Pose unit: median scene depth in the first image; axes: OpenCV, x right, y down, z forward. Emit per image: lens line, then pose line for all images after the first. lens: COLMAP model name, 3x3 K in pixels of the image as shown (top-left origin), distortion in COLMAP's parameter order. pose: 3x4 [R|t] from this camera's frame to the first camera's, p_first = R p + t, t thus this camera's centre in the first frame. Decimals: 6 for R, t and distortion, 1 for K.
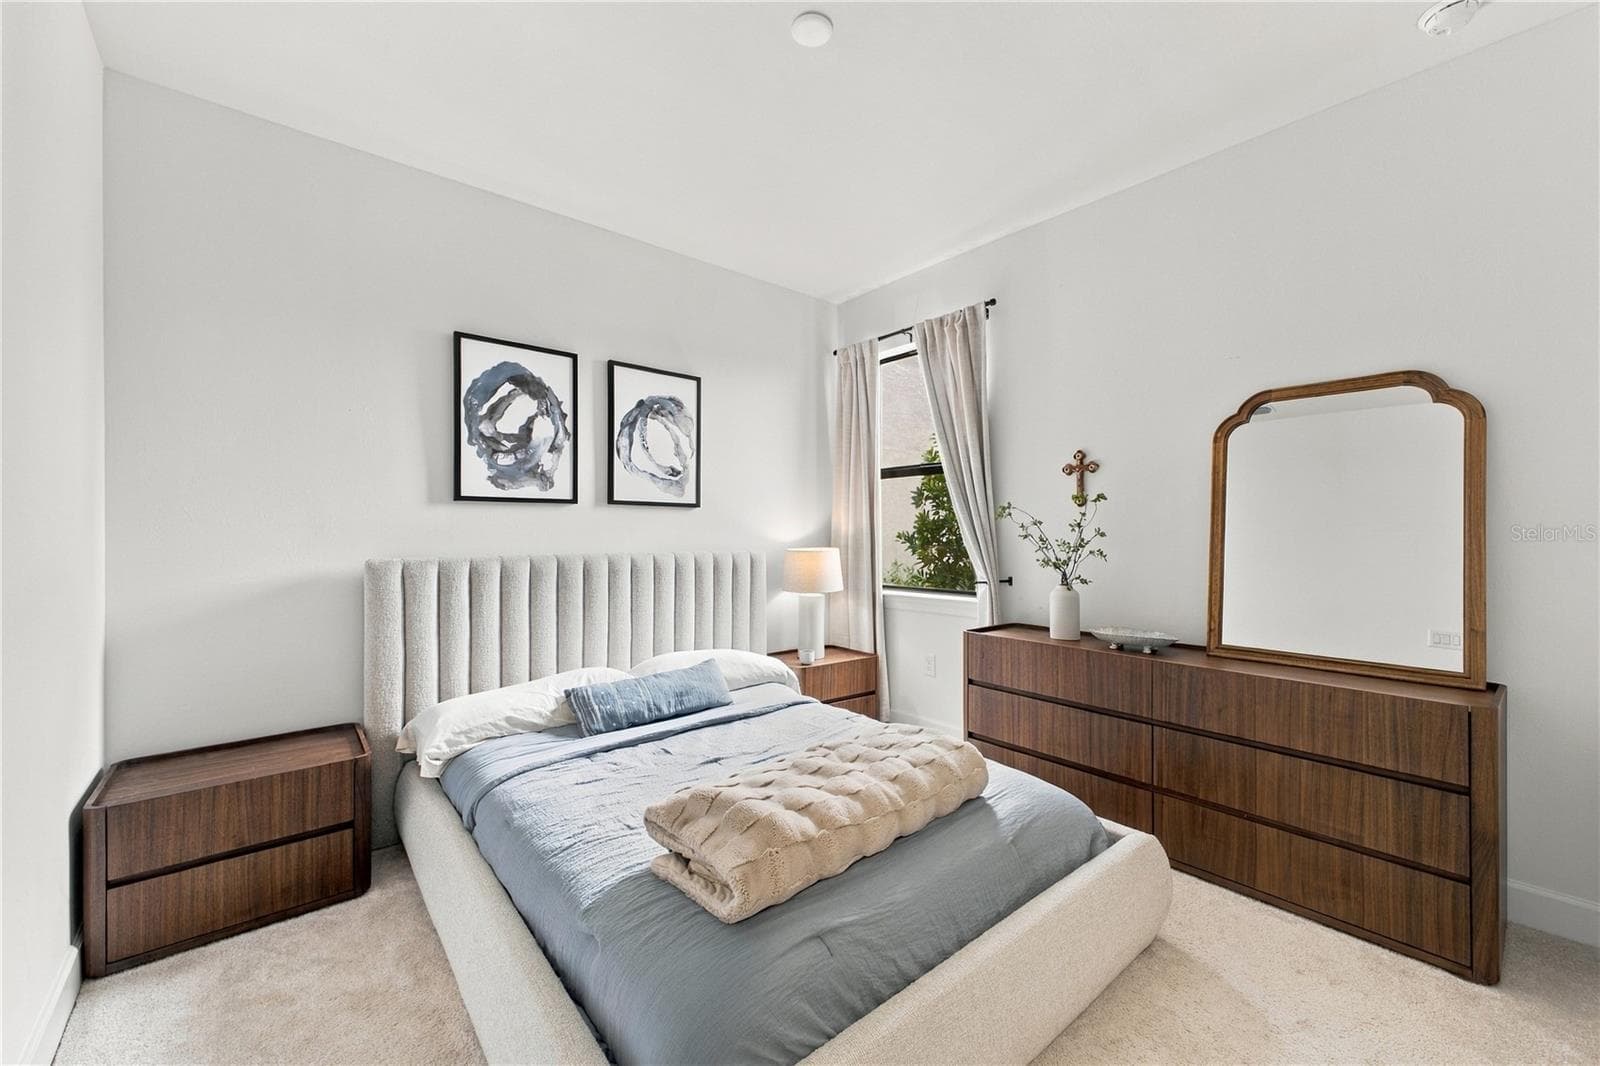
lens RADIAL K [[631.1, 0, 802.1], [0, 631.1, 530.1], [0, 0, 1]] dist [0.014473, -0.000433]
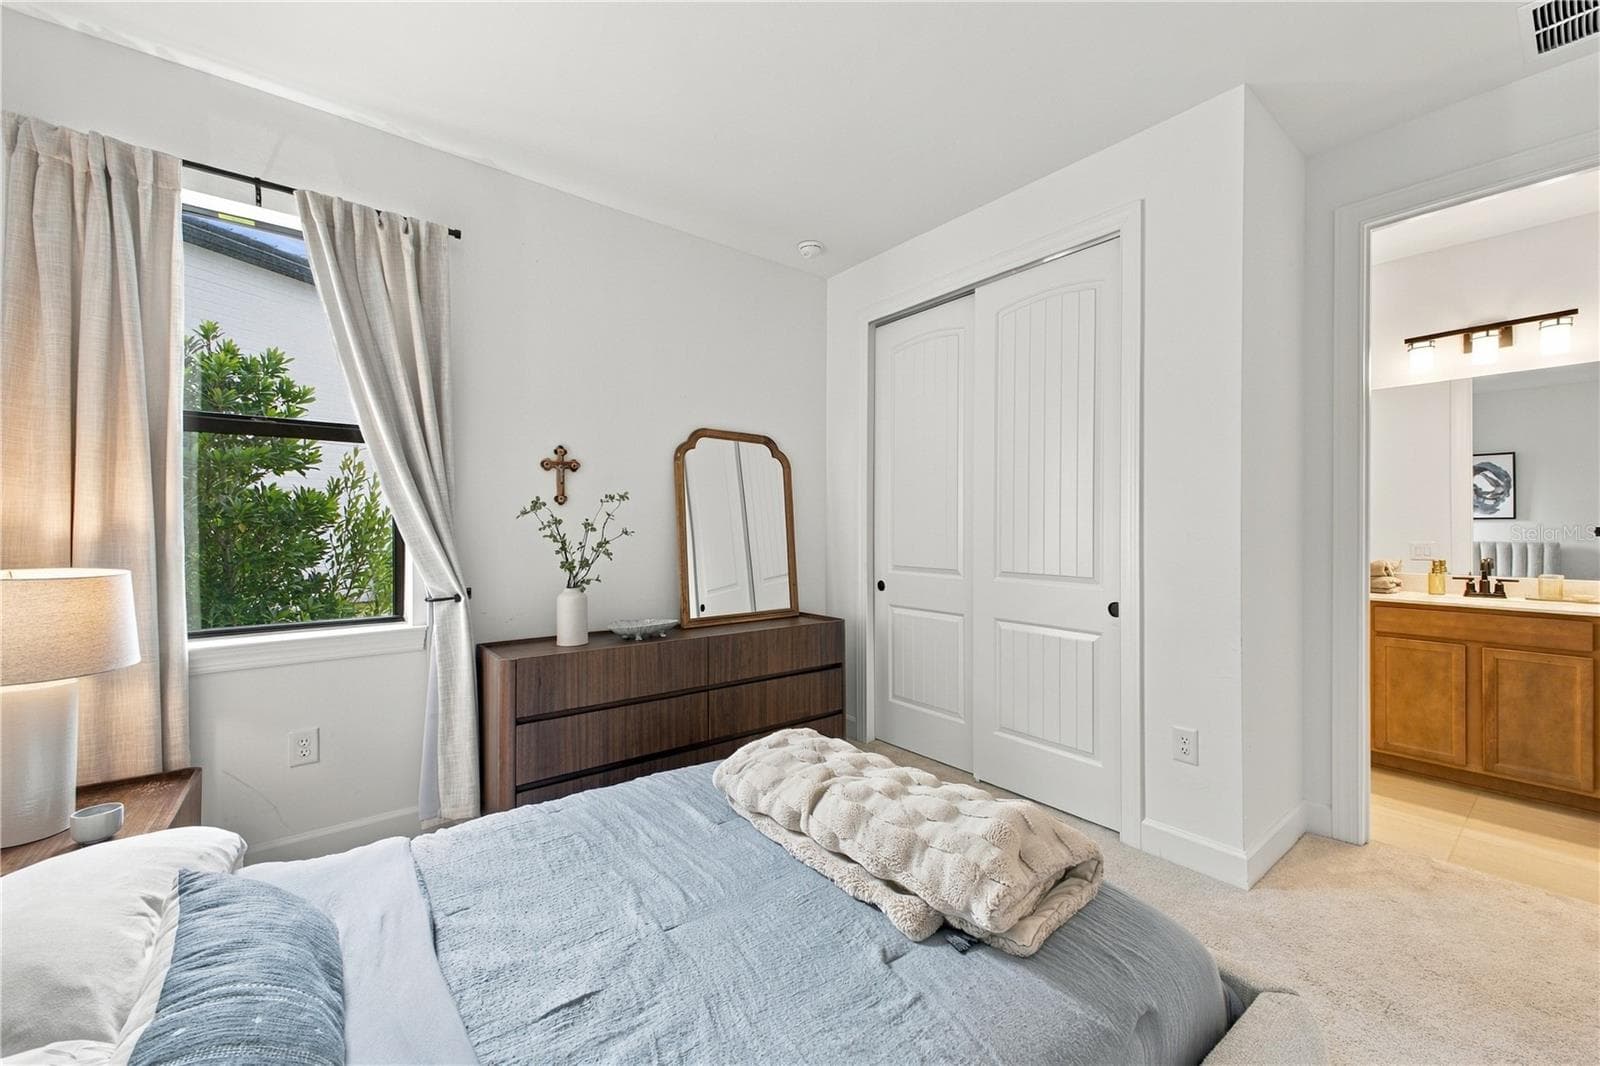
lens RADIAL K [[631.1, 0, 802.1], [0, 631.1, 530.1], [0, 0, 1]] dist [0.014473, -0.000433]
pose [[0.029429, 0.002854, 0.999563, -0.519095], [-0.004609, 0.999986, -0.002720, 0.001376], [-0.999556, -0.004527, 0.029442, 0.626486]]
